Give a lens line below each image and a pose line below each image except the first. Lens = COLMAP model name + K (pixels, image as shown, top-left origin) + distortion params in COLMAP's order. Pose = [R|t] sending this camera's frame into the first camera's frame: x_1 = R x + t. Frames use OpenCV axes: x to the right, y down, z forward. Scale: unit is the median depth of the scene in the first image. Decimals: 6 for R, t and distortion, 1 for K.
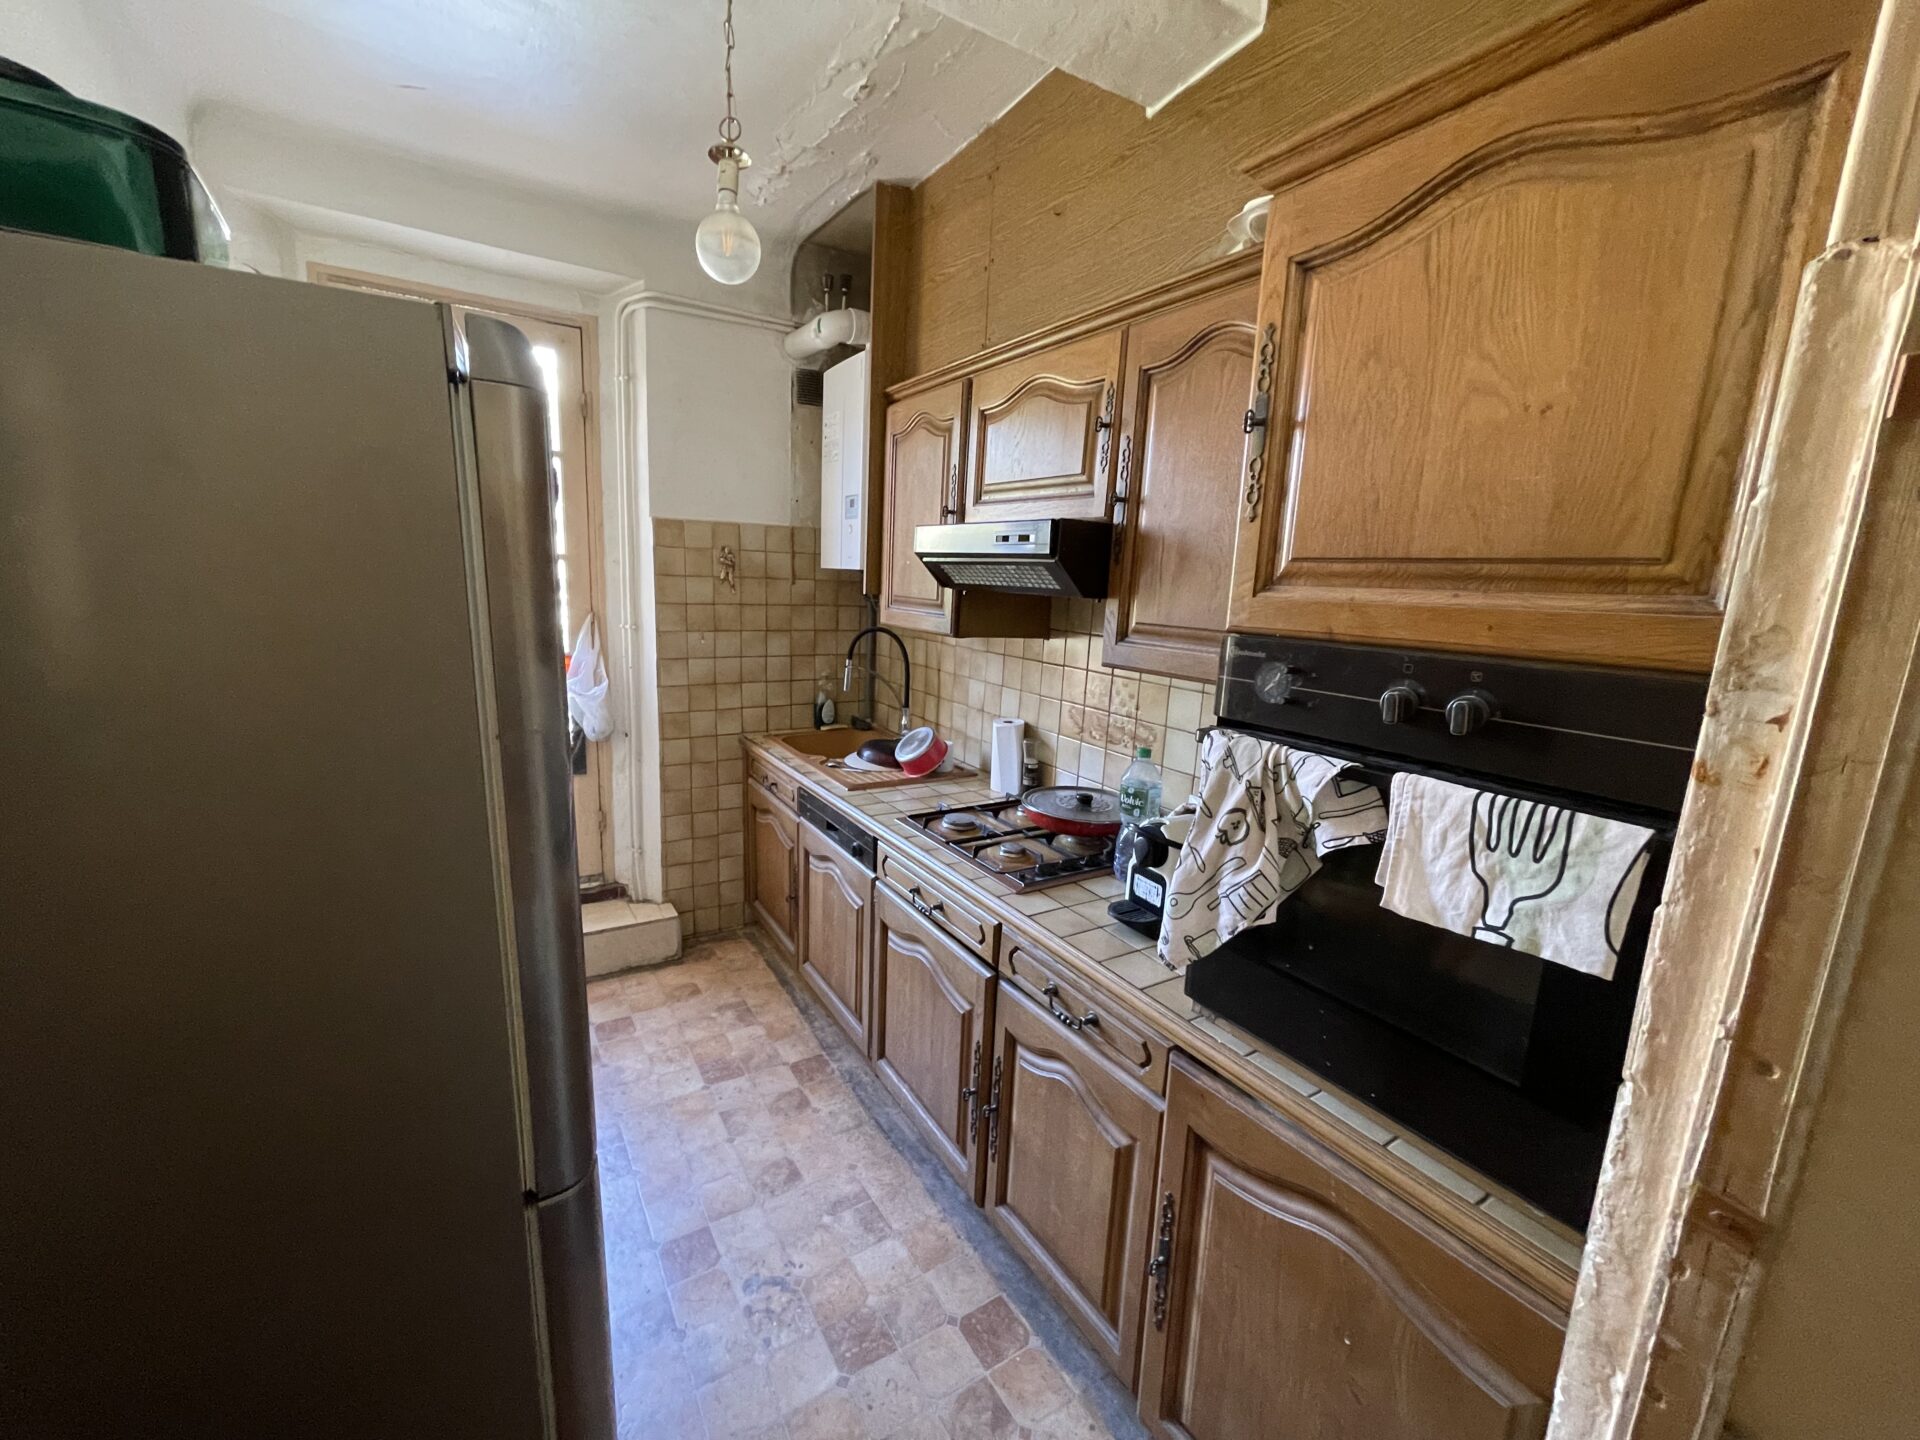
lens RADIAL K [[771.9, 0, 960.6], [0, 771.9, 727.0], [0, 0, 1]] dist [-0.000190, 0.000610]
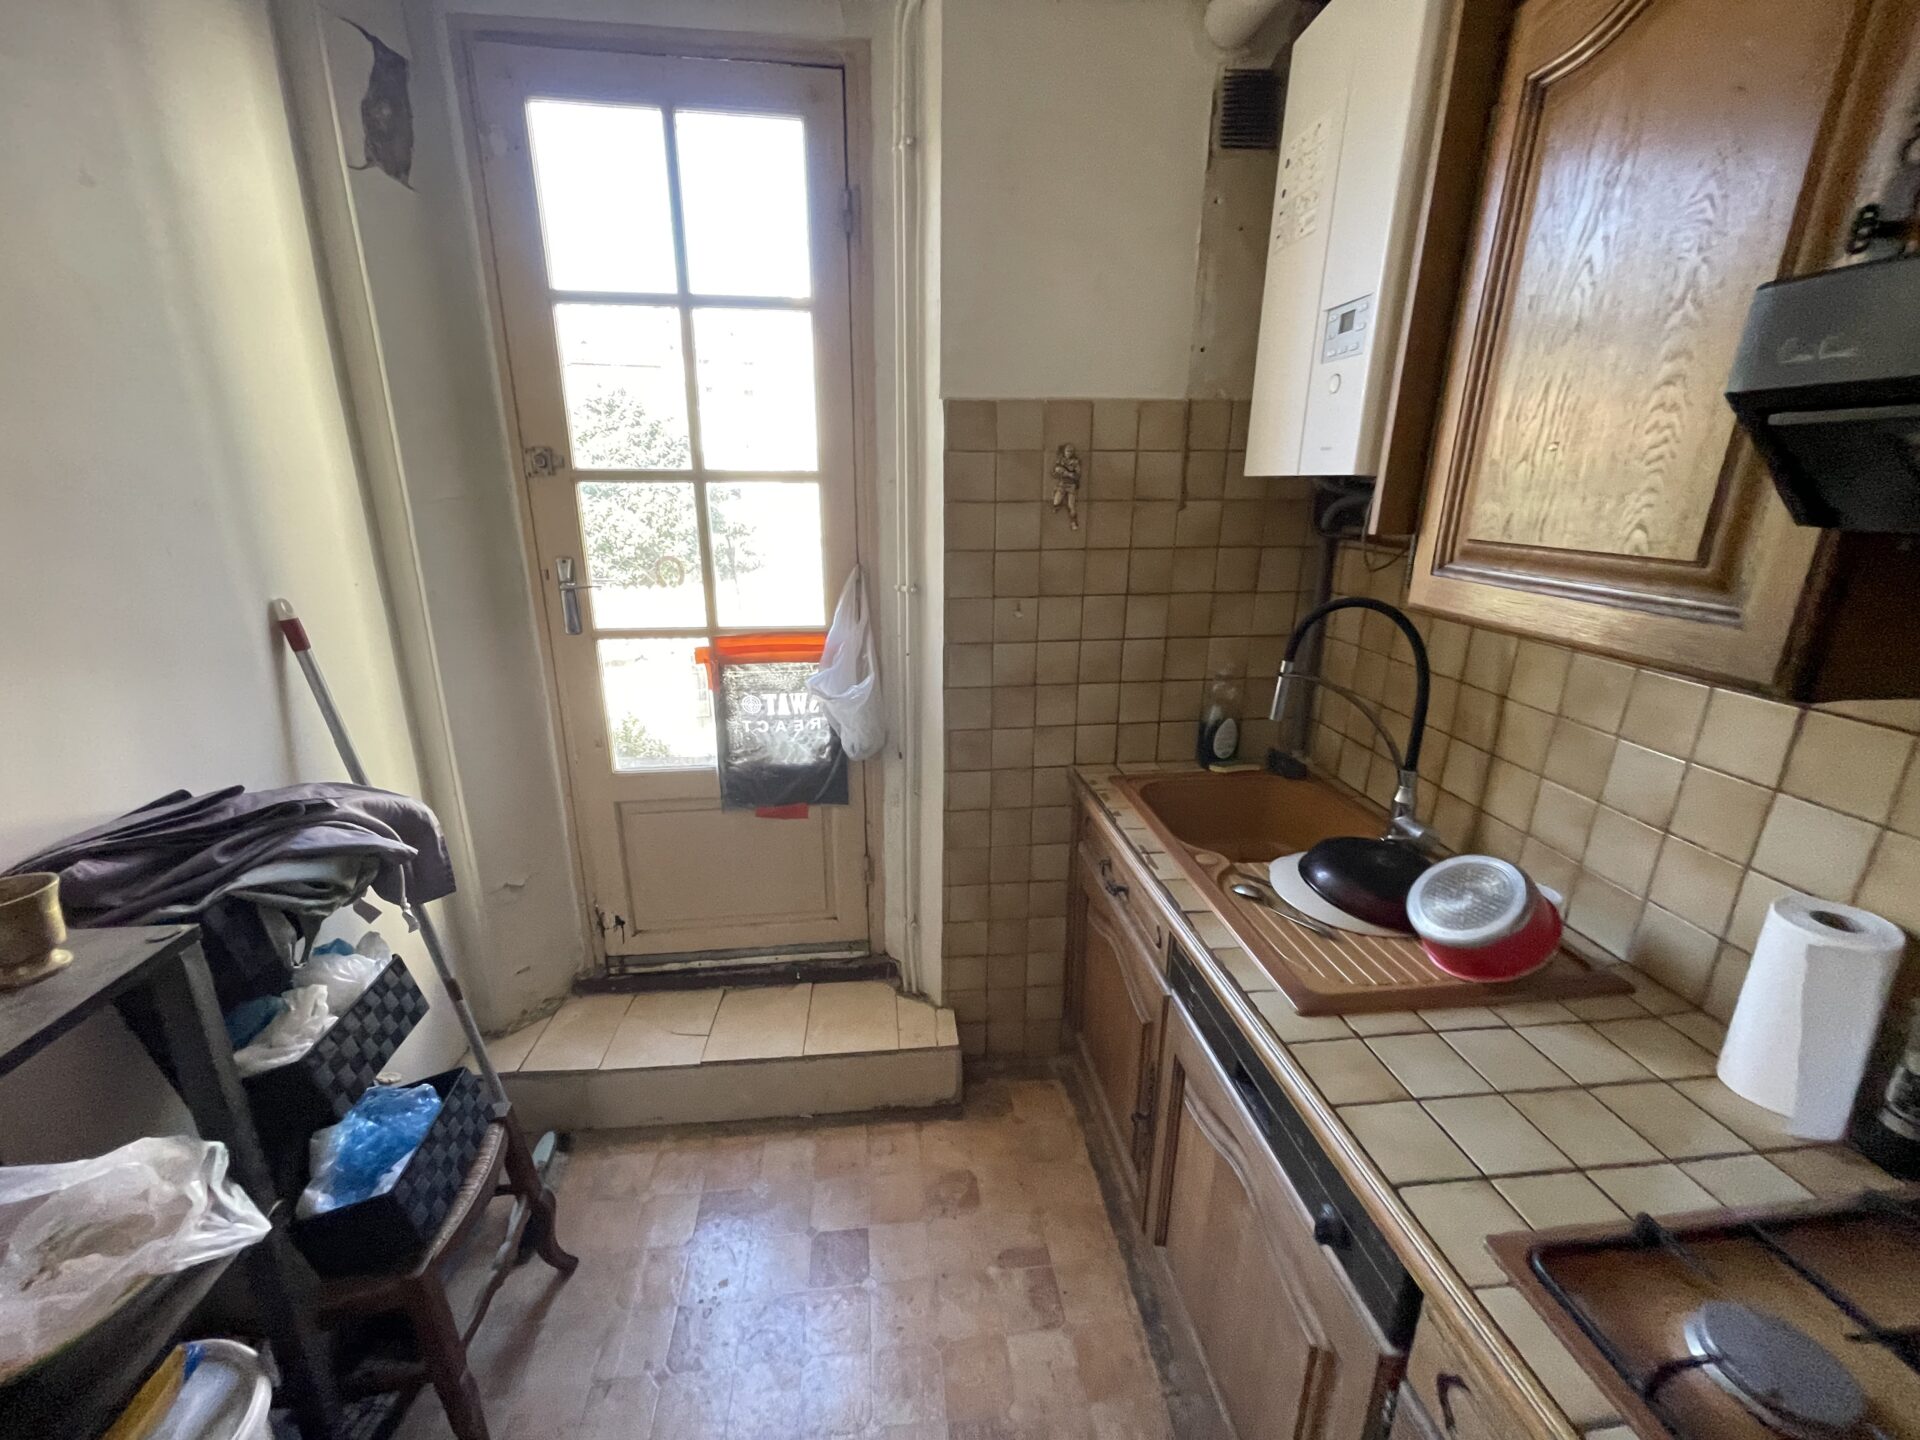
lens RADIAL K [[771.9, 0, 949.2], [0, 771.9, 718.6], [0, 0, 1]] dist [-0.000190, 0.000610]
pose [[0.898984, 0.087388, -0.429175, -0.121341], [-0.046802, 0.993449, 0.104249, -0.090380], [0.435474, -0.073632, 0.897185, 0.441046]]
